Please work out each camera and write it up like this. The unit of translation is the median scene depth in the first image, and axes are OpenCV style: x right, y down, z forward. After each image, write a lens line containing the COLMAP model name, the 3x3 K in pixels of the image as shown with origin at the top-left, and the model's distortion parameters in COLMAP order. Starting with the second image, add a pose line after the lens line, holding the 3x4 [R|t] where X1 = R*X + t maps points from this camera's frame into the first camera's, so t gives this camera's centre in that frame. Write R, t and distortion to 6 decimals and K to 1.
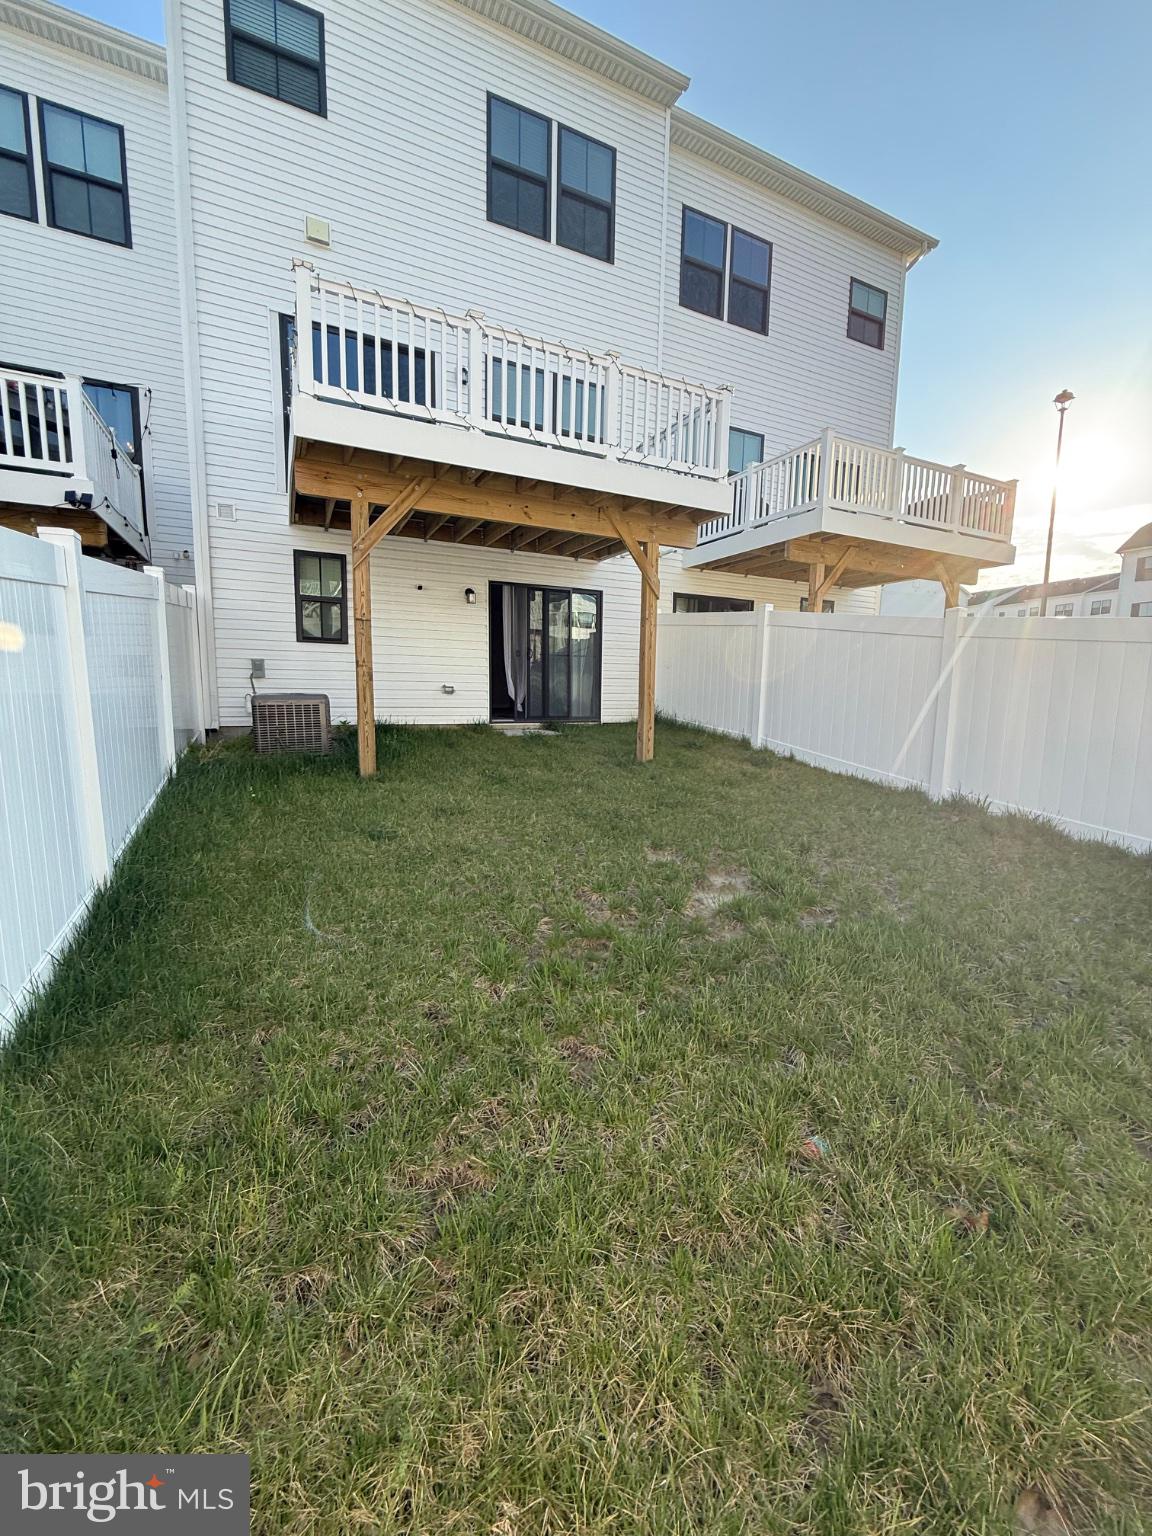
lens RADIAL K [[611.9, 0, 615.5], [0, 611.9, 767.6], [0, 0, 1]] dist [-0.002281, -0.000768]
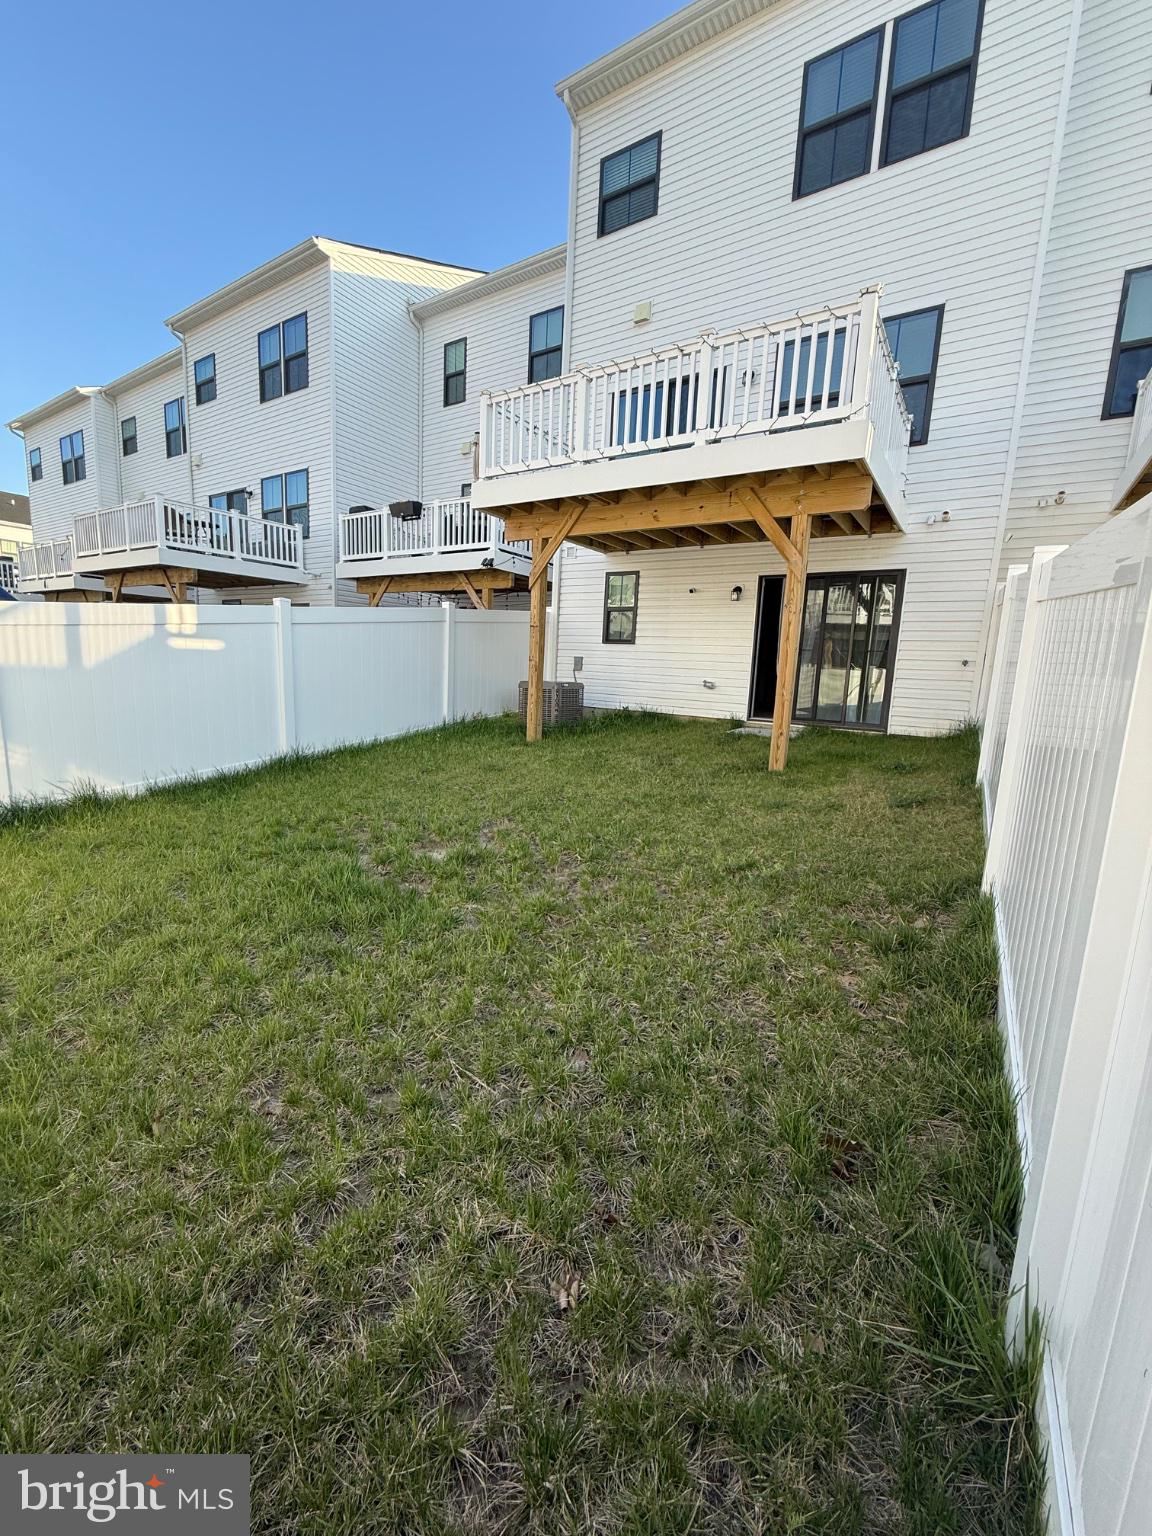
lens RADIAL K [[611.9, 0, 576.9], [0, 611.9, 767.8], [0, 0, 1]] dist [-0.002281, -0.000768]
pose [[0.496162, 0.148475, -0.855441, 0.582716], [-0.149896, 0.985123, 0.084043, -0.043125], [0.855193, 0.086528, 0.511036, 0.293582]]
